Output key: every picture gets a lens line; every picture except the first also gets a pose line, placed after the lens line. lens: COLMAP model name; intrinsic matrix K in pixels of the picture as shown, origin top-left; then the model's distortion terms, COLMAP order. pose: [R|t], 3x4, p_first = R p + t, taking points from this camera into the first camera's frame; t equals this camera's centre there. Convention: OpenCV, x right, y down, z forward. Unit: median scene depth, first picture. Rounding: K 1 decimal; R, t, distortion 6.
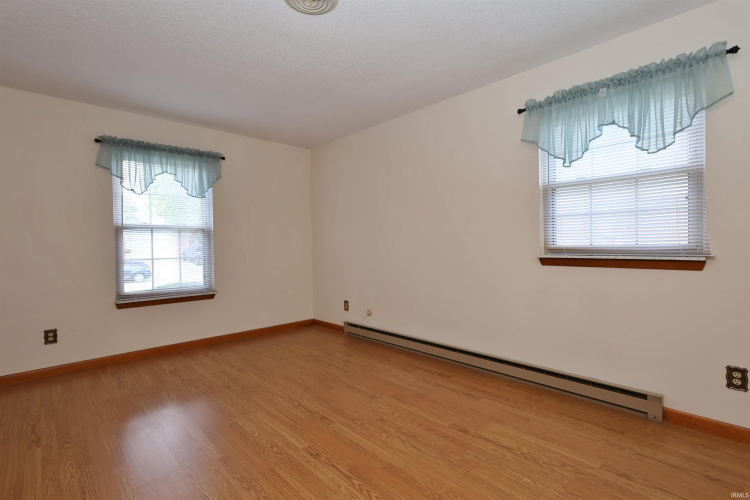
lens RADIAL K [[353.1, 0, 375.3], [0, 353.1, 251.4], [0, 0, 1]] dist [0.004185, -0.000134]
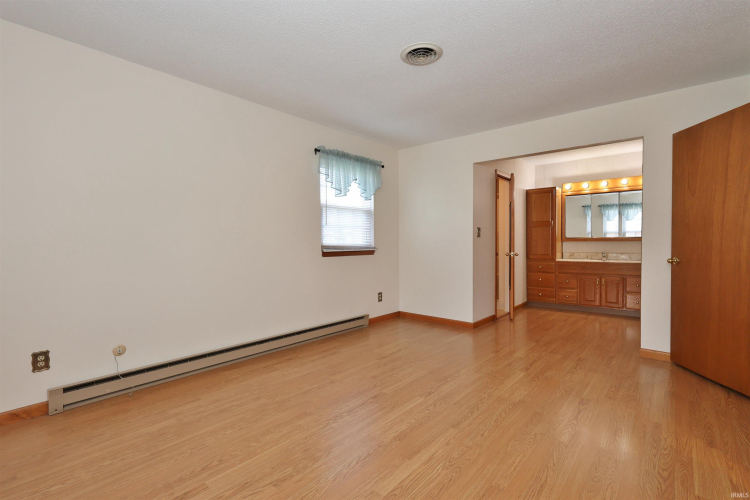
lens RADIAL K [[352.4, 0, 375.0], [0, 352.4, 250.0], [0, 0, 1]] dist [0.002283, -0.000179]
pose [[-0.098280, -0.007615, 0.995130, -1.025832], [0.026383, 0.999599, 0.010255, -0.000063], [-0.994809, 0.027263, -0.098040, 0.905175]]
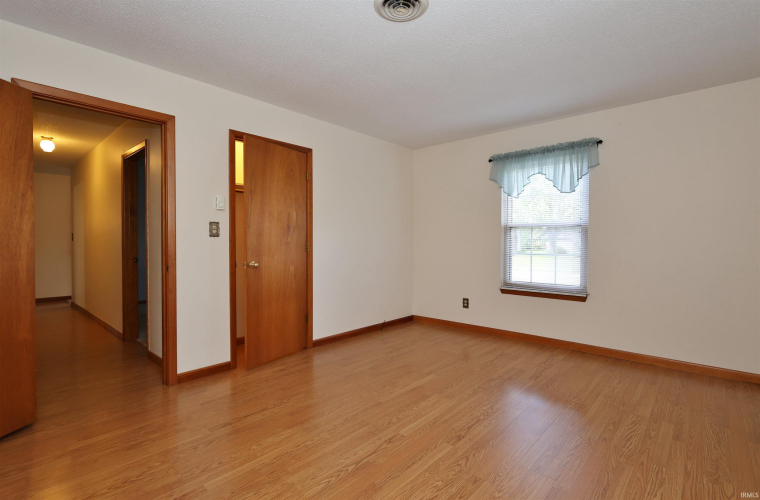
lens RADIAL K [[361.0, 0, 380.0], [0, 361.0, 250.0], [0, 0, 1]] dist [0.001543, 0.000134]
pose [[0.074043, 0.035459, -0.996624, 0.610330], [-0.022757, 0.999168, 0.033859, -0.026190], [0.996995, 0.020173, 0.074789, 0.595362]]
